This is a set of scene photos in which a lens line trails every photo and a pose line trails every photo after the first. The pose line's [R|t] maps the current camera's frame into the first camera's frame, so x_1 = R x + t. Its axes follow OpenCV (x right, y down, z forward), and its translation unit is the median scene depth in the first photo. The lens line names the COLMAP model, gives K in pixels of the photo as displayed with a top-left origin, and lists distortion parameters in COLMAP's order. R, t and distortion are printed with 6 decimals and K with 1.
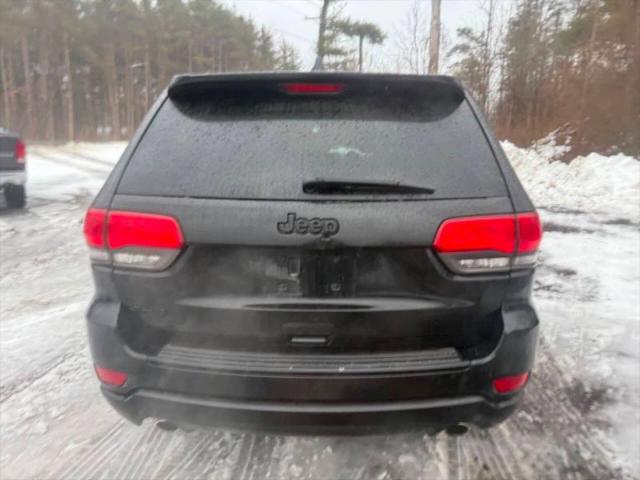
lens RADIAL K [[458.8, 0, 331.3], [0, 458.8, 222.7], [0, 0, 1]] dist [-0.002648, -0.000528]
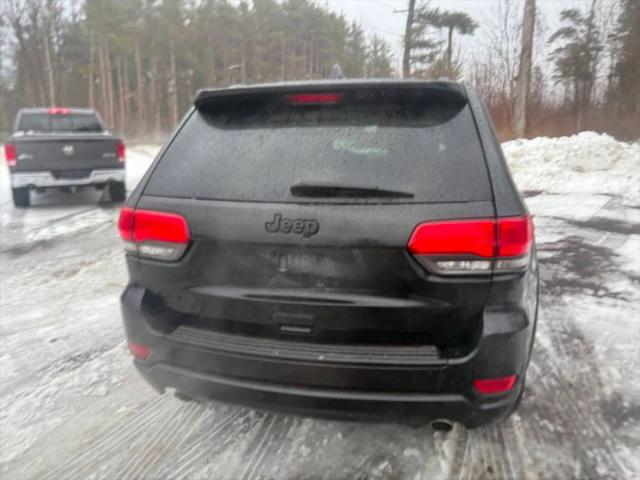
lens RADIAL K [[460.8, 0, 329.6], [0, 460.8, 220.7], [0, 0, 1]] dist [-0.002315, -0.001255]
pose [[0.981006, 0.018923, -0.193053, 0.170285], [-0.017841, 0.999814, 0.007343, -0.010429], [0.193156, -0.003759, 0.981161, -0.049263]]
